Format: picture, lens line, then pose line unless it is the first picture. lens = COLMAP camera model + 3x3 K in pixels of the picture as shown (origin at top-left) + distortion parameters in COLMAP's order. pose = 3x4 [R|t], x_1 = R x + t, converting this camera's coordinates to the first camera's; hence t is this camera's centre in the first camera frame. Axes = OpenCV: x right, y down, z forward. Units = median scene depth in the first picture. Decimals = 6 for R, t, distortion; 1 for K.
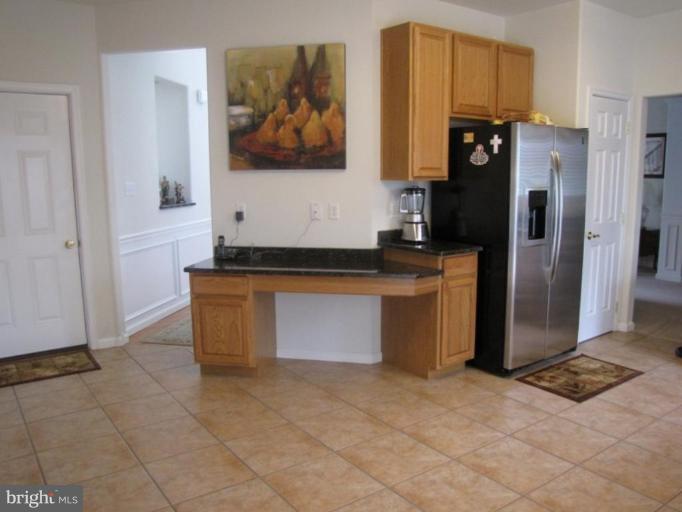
lens RADIAL K [[568.8, 0, 341.0], [0, 568.8, 256.0], [0, 0, 1]] dist [-0.152078, 0.000311]
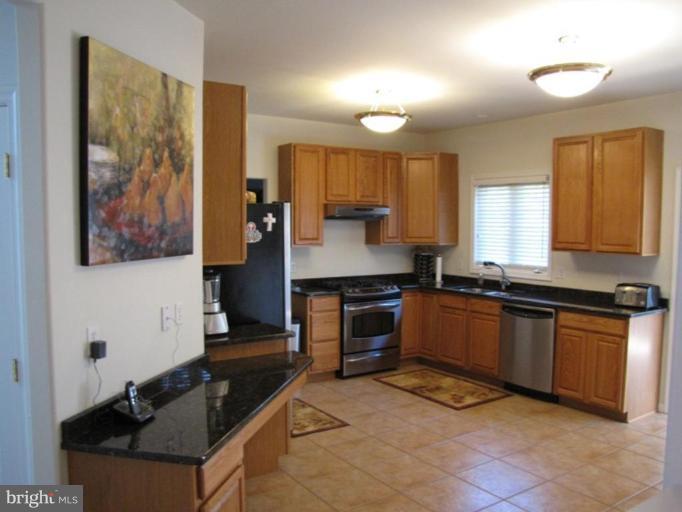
lens RADIAL K [[568.8, 0, 341.0], [0, 568.8, 256.0], [0, 0, 1]] dist [-0.152078, 0.000311]
pose [[0.029727, -0.052426, 0.998182, -0.751022], [0.154428, 0.986874, 0.047233, -0.162915], [-0.987557, 0.152743, 0.037433, 0.815464]]
